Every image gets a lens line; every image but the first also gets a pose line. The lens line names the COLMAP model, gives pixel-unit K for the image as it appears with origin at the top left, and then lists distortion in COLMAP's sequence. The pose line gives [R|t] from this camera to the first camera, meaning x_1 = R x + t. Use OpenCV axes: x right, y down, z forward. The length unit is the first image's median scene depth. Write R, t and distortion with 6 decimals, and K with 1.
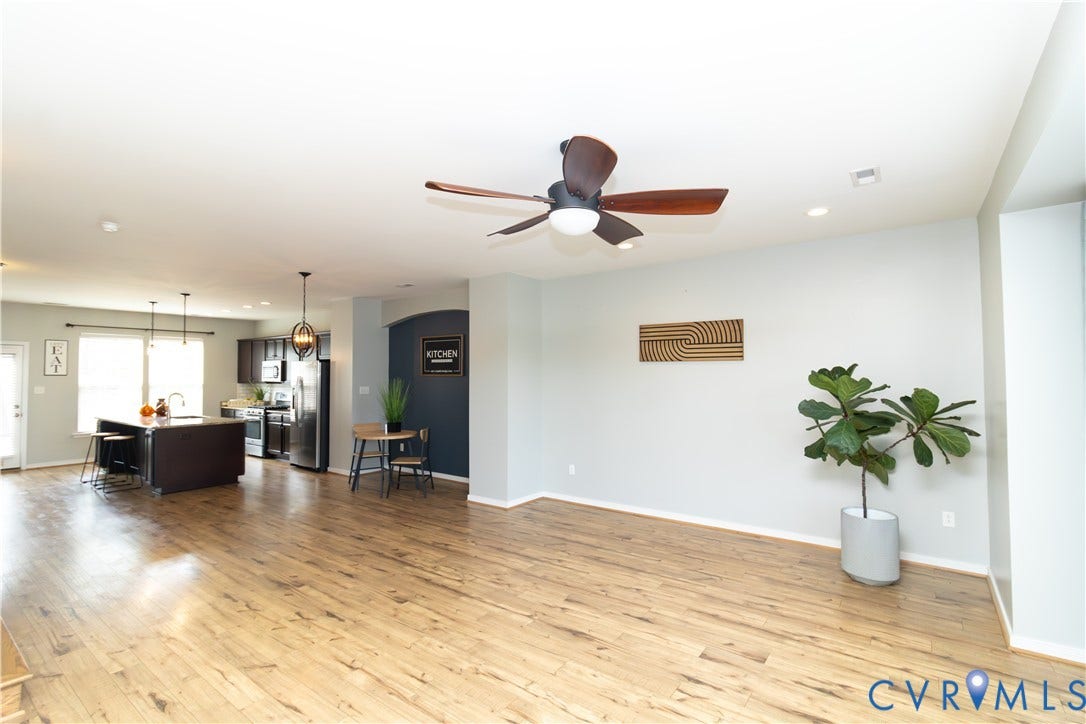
lens RADIAL K [[496.7, 0, 546.5], [0, 496.7, 360.0], [0, 0, 1]] dist [0.000458, 0.000803]
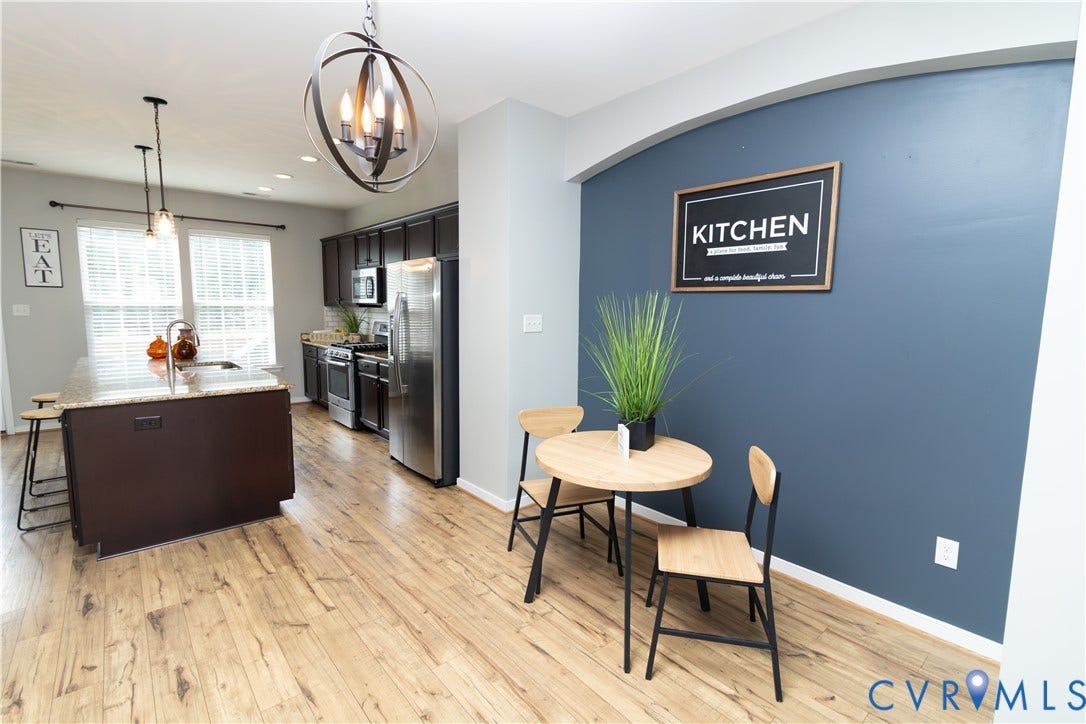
lens RADIAL K [[496.7, 0, 546.5], [0, 496.7, 360.0], [0, 0, 1]] dist [0.000458, 0.000803]
pose [[0.975823, 0.039777, -0.214914, -0.278346], [-0.009695, 0.990210, 0.139250, 0.033771], [0.218349, -0.133800, 0.966655, 0.616280]]
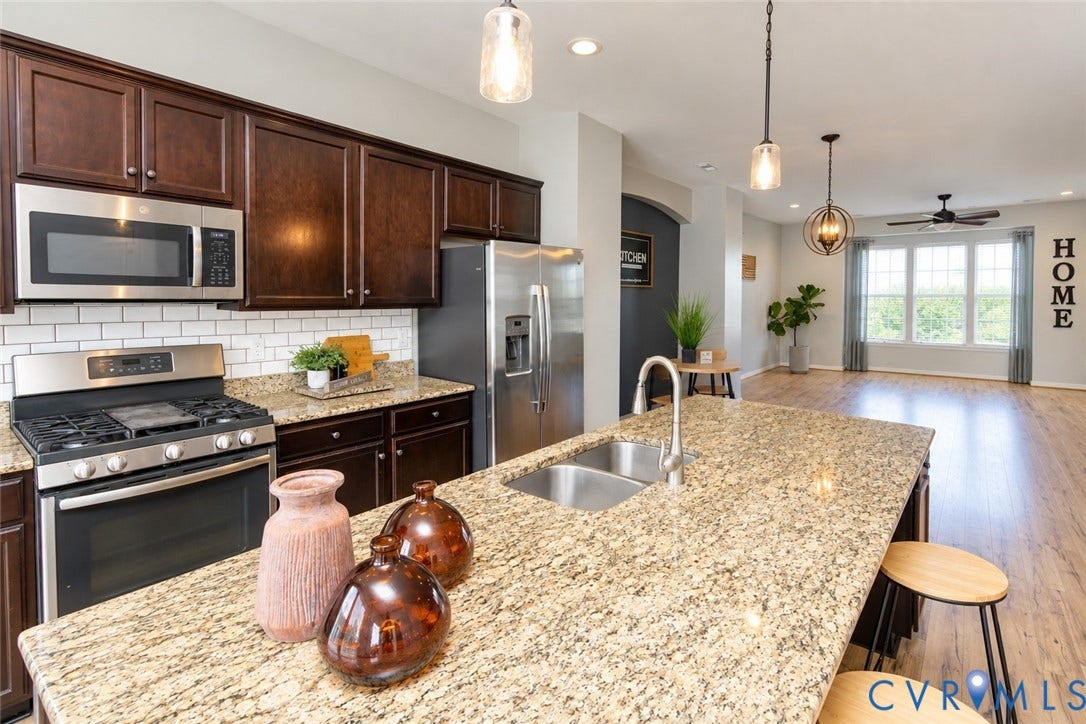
lens RADIAL K [[544.4, 0, 539.6], [0, 544.4, 364.3], [0, 0, 1]] dist [0.001642, 0.000380]
pose [[0.059344, -0.129854, 0.989756, -1.052228], [-0.040687, 0.990365, 0.132373, 0.044638], [-0.997408, -0.048126, 0.053489, 1.111087]]
